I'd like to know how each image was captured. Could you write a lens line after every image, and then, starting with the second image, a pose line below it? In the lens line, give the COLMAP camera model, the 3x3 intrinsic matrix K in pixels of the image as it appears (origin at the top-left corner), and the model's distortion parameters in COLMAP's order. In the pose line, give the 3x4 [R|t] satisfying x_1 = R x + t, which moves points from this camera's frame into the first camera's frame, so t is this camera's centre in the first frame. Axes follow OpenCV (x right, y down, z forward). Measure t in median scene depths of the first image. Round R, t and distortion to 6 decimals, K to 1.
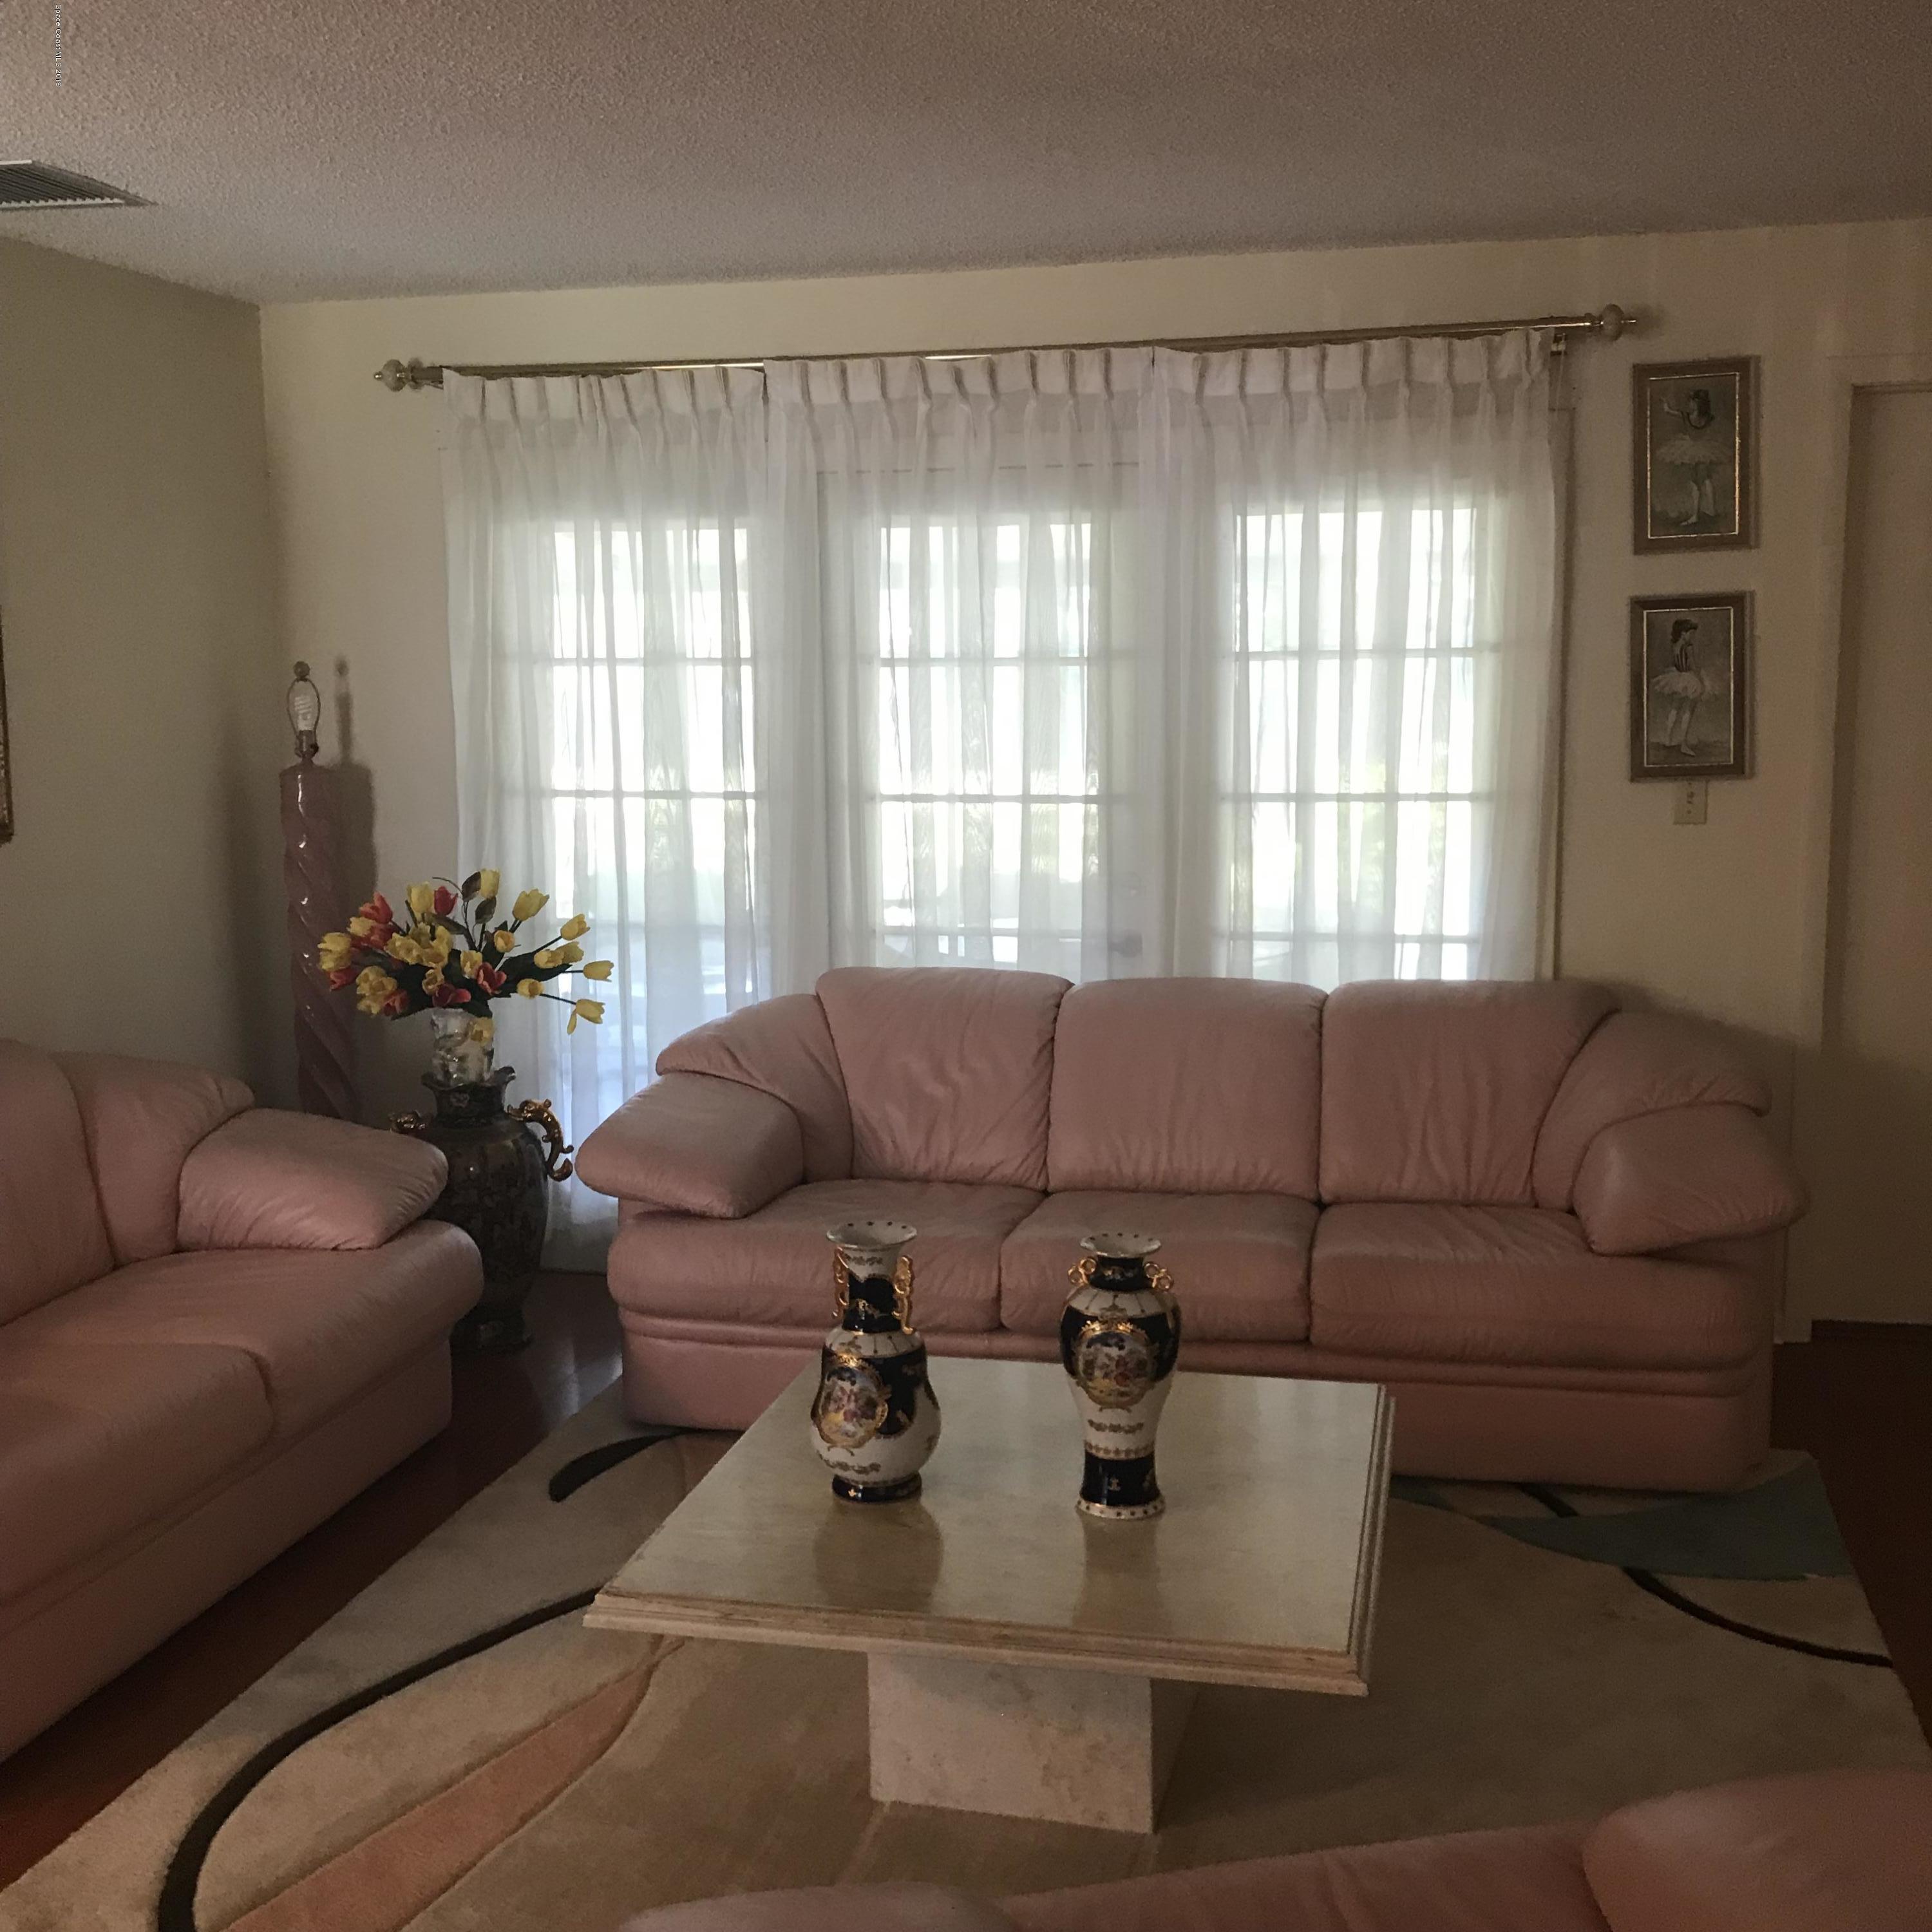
lens RADIAL K [[2100.7, 0, 997.7], [0, 2100.7, 944.5], [0, 0, 1]] dist [0.115542, -0.337765]
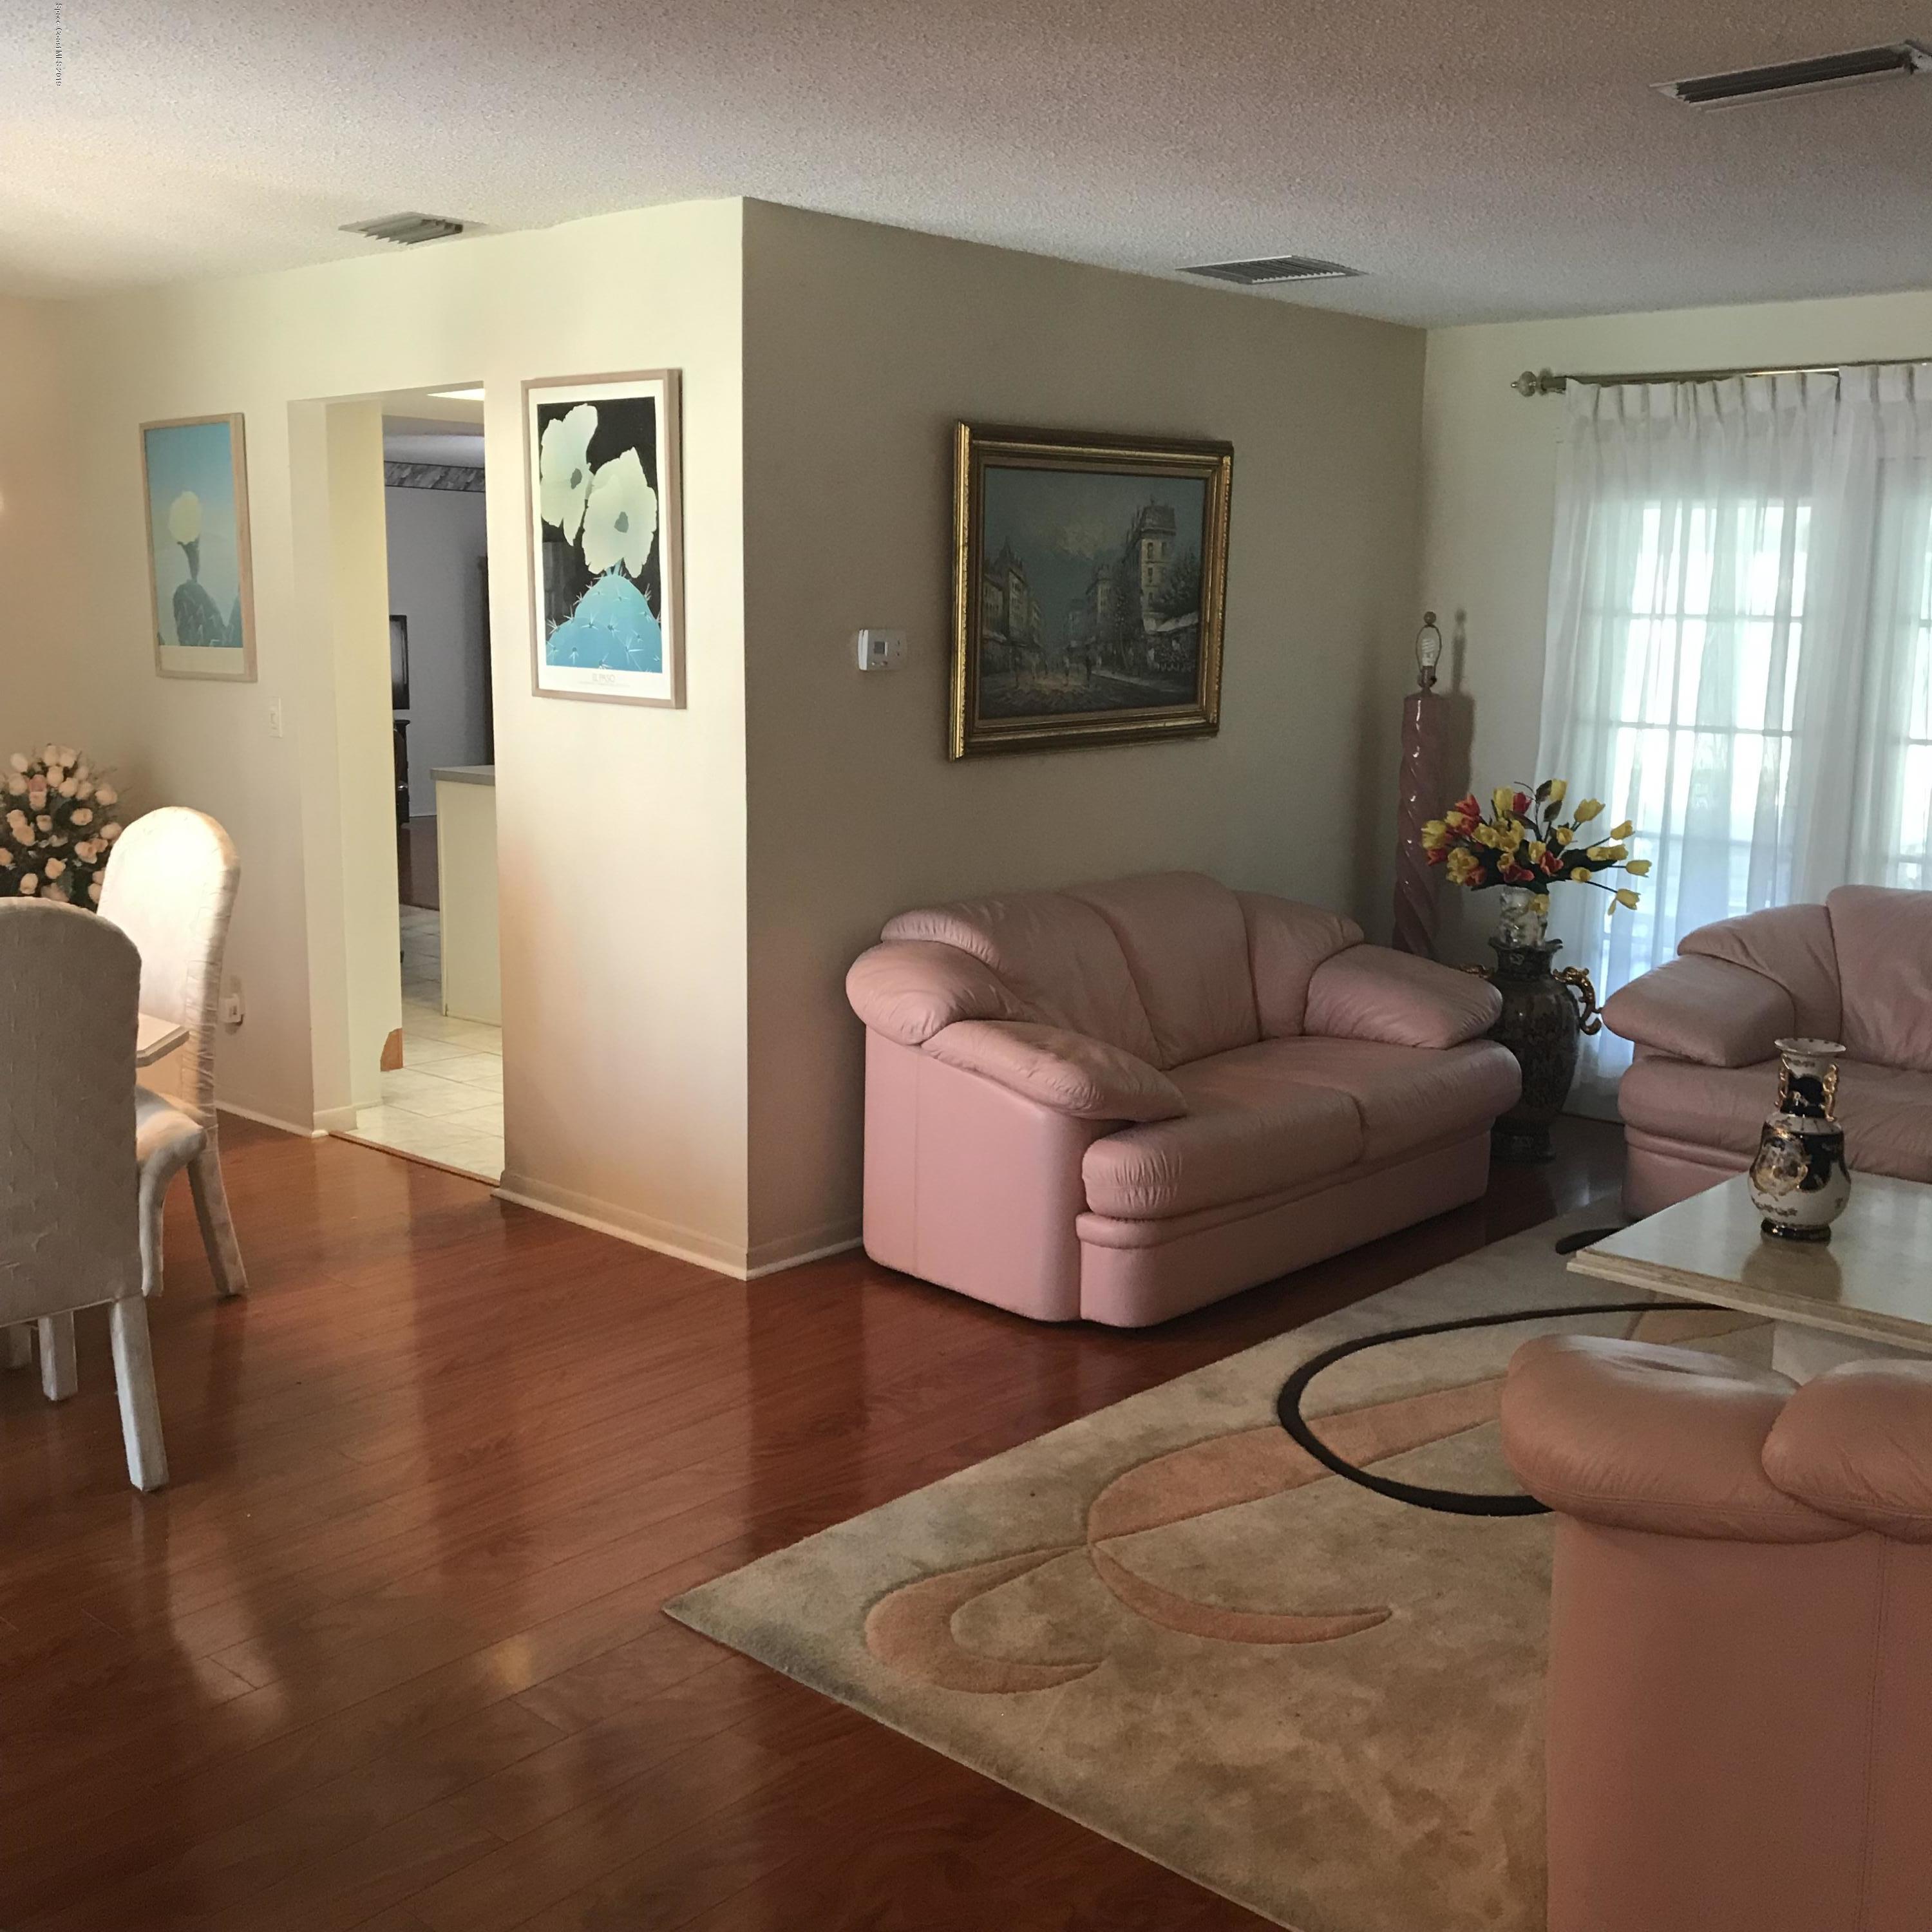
lens RADIAL K [[2100.7, 0, 997.7], [0, 2100.7, 944.5], [0, 0, 1]] dist [0.115542, -0.337765]
pose [[0.875340, 0.102816, -0.472450, 0.072928], [-0.092403, 0.994692, 0.045267, 0.036046], [0.474597, 0.004032, 0.880194, -0.270774]]
